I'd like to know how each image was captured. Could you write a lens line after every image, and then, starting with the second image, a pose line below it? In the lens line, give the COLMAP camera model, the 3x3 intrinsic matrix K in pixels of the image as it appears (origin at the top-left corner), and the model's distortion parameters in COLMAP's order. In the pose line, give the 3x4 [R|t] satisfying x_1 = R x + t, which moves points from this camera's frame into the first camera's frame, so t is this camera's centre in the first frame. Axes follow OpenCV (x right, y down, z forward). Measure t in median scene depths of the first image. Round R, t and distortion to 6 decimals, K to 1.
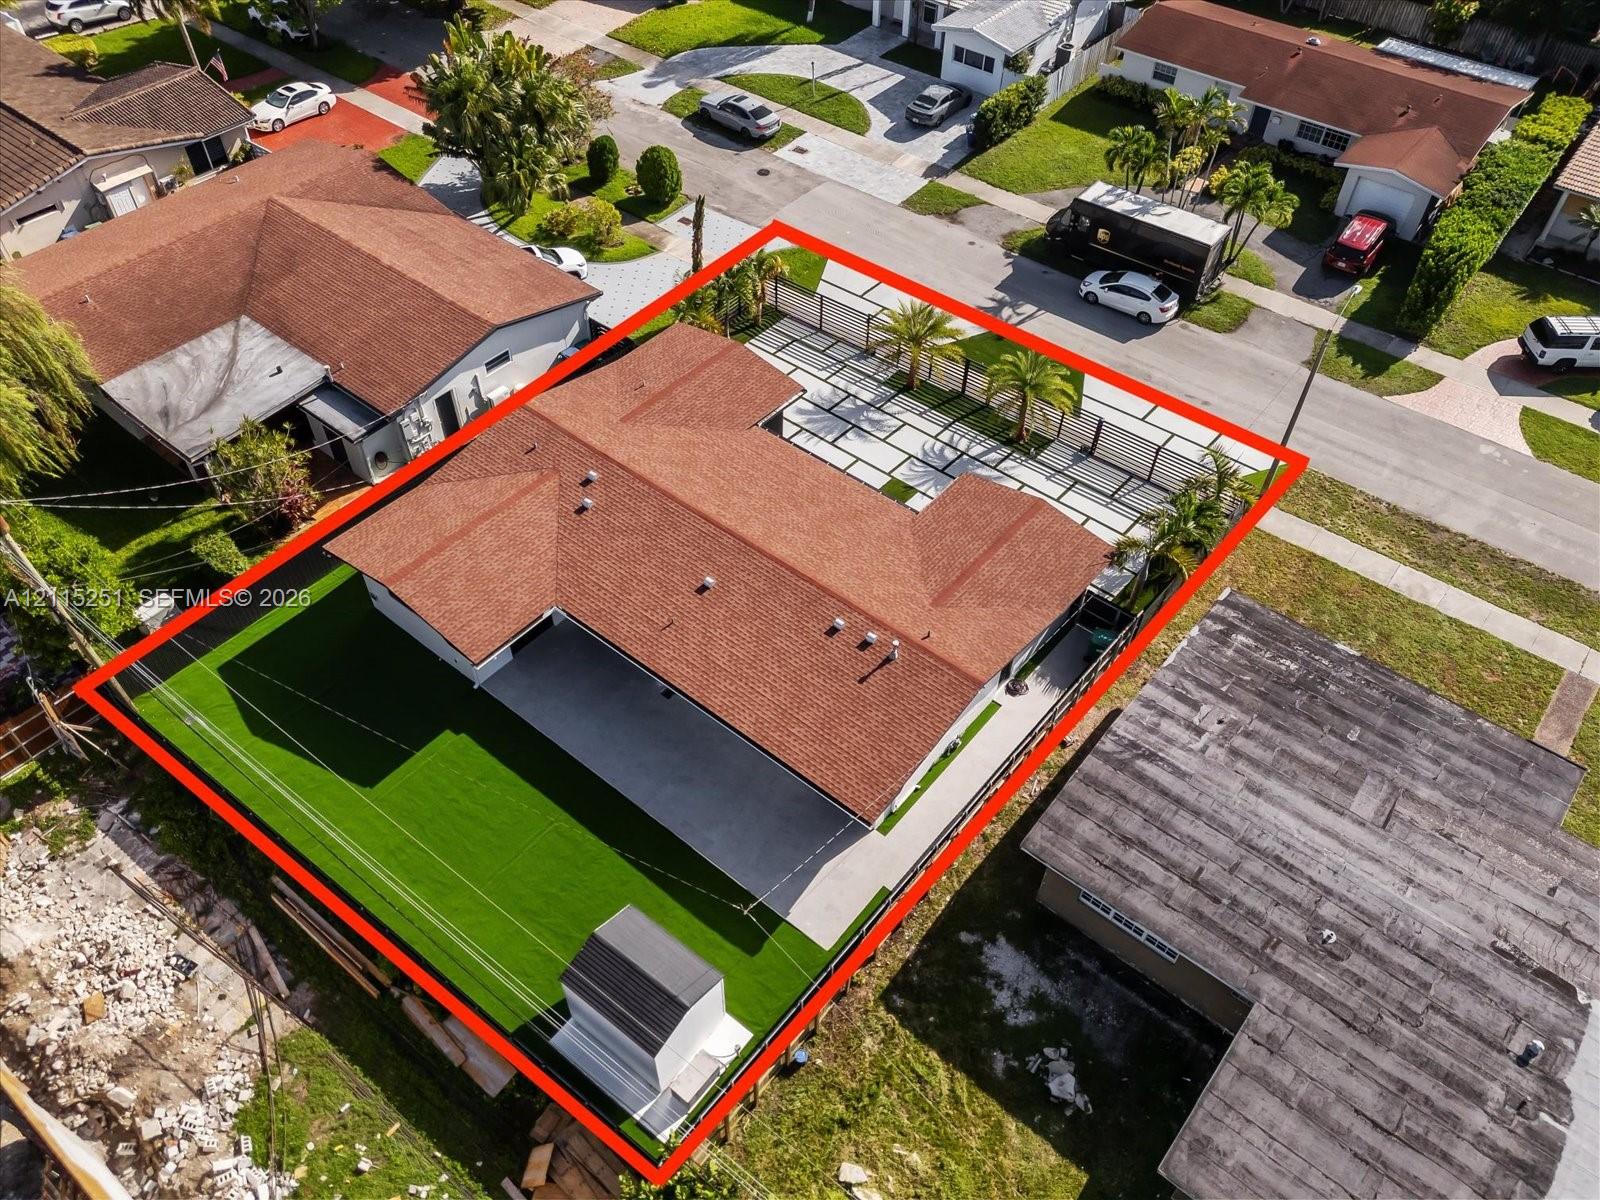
lens RADIAL K [[1236.4, 0, 801.6], [0, 1236.4, 599.3], [0, 0, 1]] dist [0.051618, -0.004606]
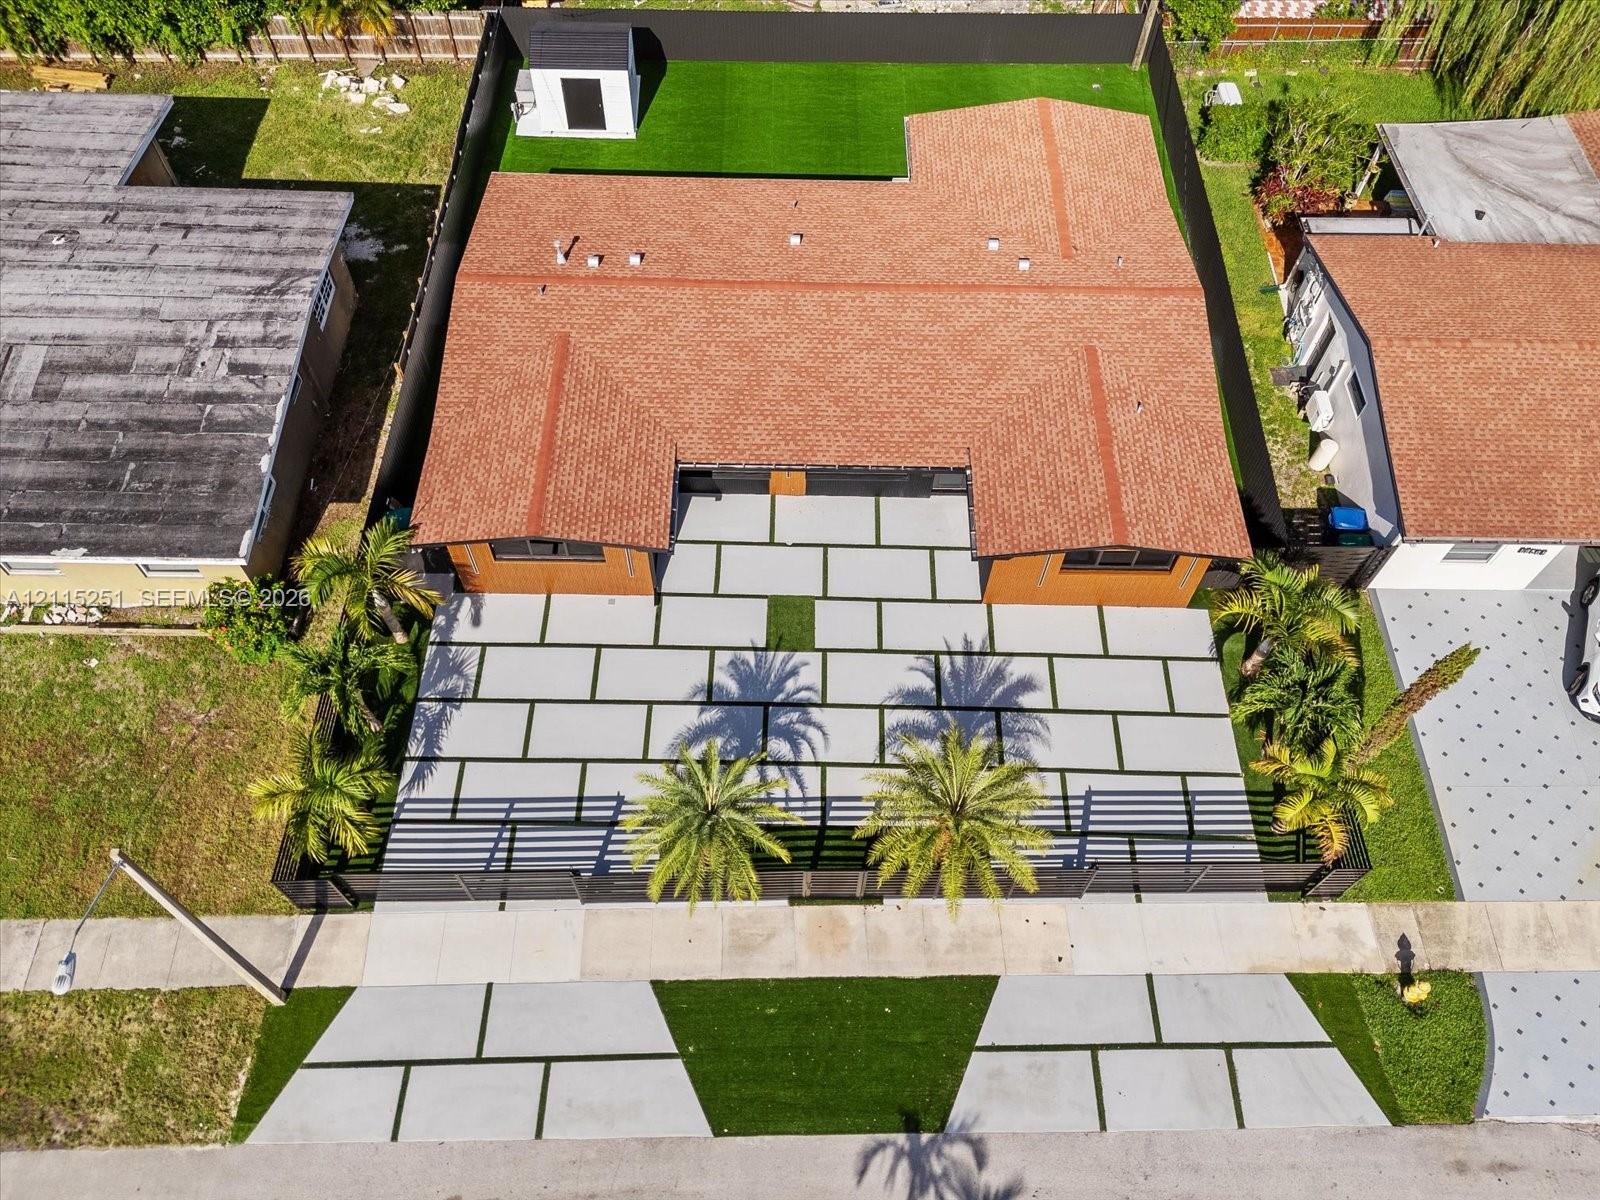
lens RADIAL K [[1236.4, 0, 801.6], [0, 1236.4, 599.3], [0, 0, 1]] dist [0.051618, -0.004606]
pose [[-0.785218, 0.499033, -0.366605, 0.414871], [-0.465194, -0.084651, 0.881152, -0.908899], [0.408691, 0.862438, 0.298616, 1.060151]]
